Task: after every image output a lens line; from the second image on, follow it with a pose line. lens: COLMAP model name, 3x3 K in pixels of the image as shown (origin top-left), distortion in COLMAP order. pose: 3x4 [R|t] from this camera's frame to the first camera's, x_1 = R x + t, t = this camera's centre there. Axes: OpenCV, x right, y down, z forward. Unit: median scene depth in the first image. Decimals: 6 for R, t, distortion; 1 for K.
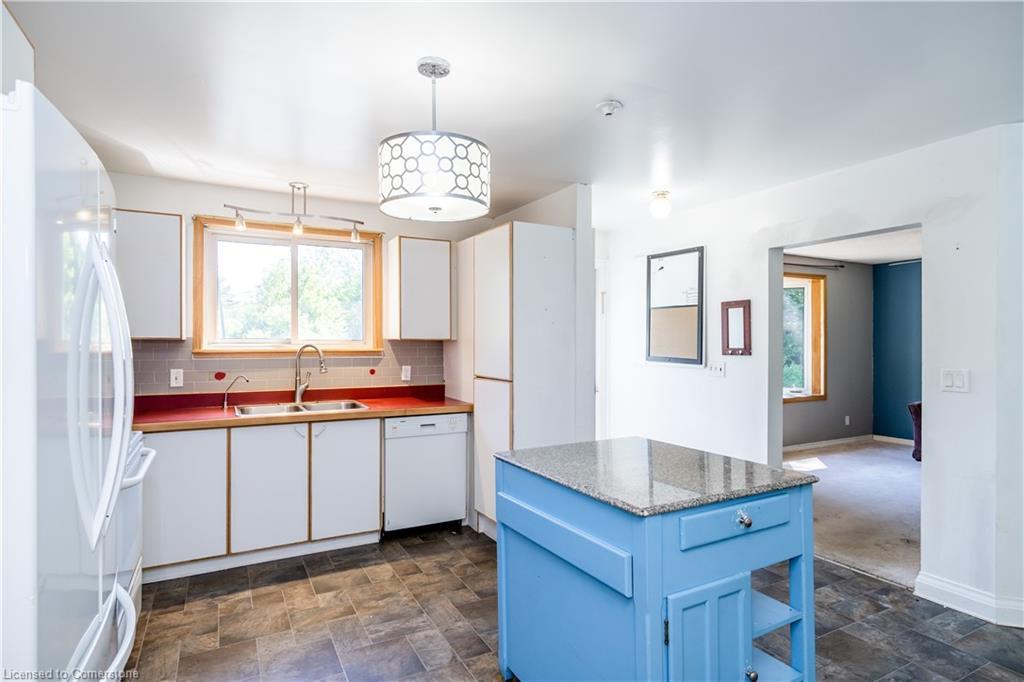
lens RADIAL K [[536.4, 0, 509.8], [0, 536.4, 346.1], [0, 0, 1]] dist [0.002105, 0.000294]
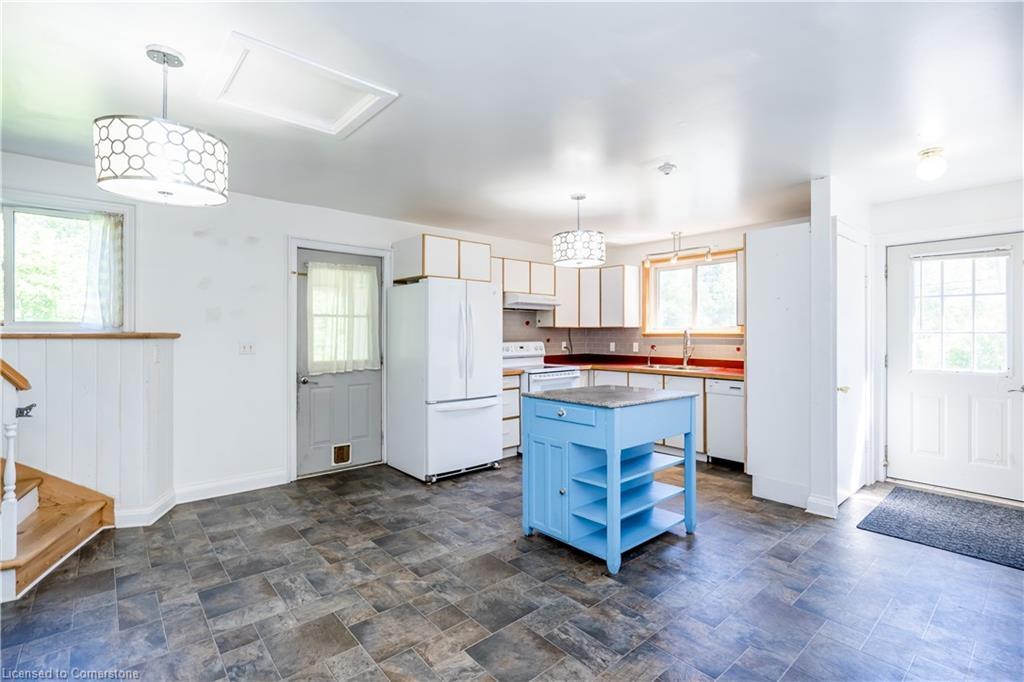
lens RADIAL K [[479.3, 0, 514.8], [0, 479.3, 333.6], [0, 0, 1]] dist [-0.001866, 0.002006]
pose [[0.223369, 0.000695, -0.974734, 0.935618], [-0.007748, 0.999969, -0.001062, 0.014968], [0.974703, 0.007790, 0.223368, 0.183977]]
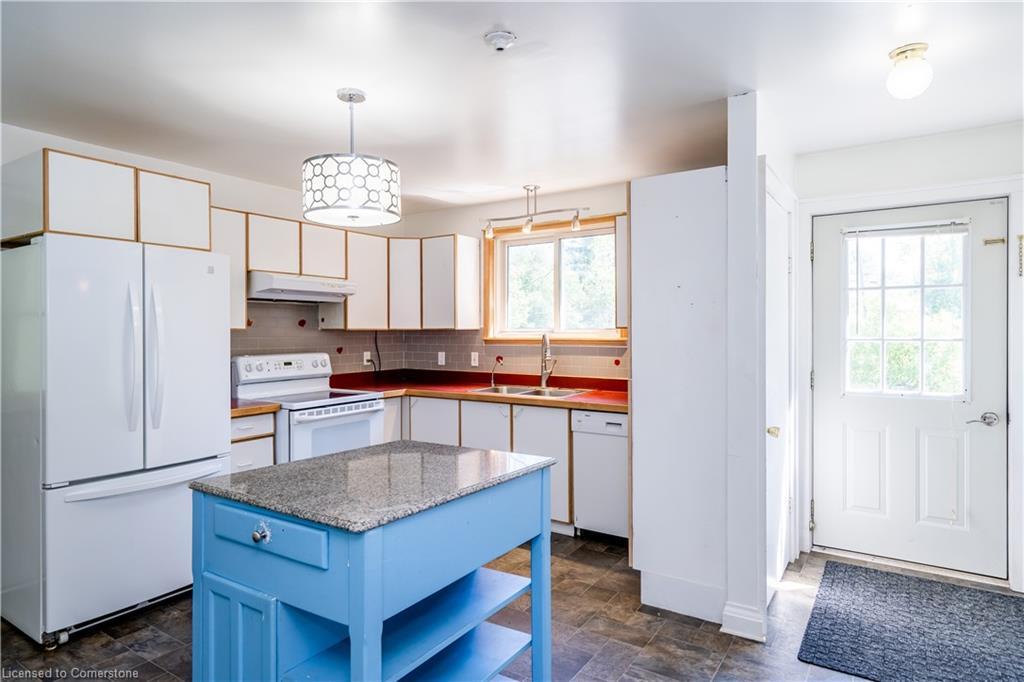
lens RADIAL K [[592.1, 0, 511.3], [0, 592.1, 337.1], [0, 0, 1]] dist [-0.002085, 0.003070]
pose [[0.473825, 0.007631, -0.880586, 0.649495], [-0.003431, 0.999971, 0.006820, -0.003719], [0.880612, -0.000210, 0.473837, 0.393440]]
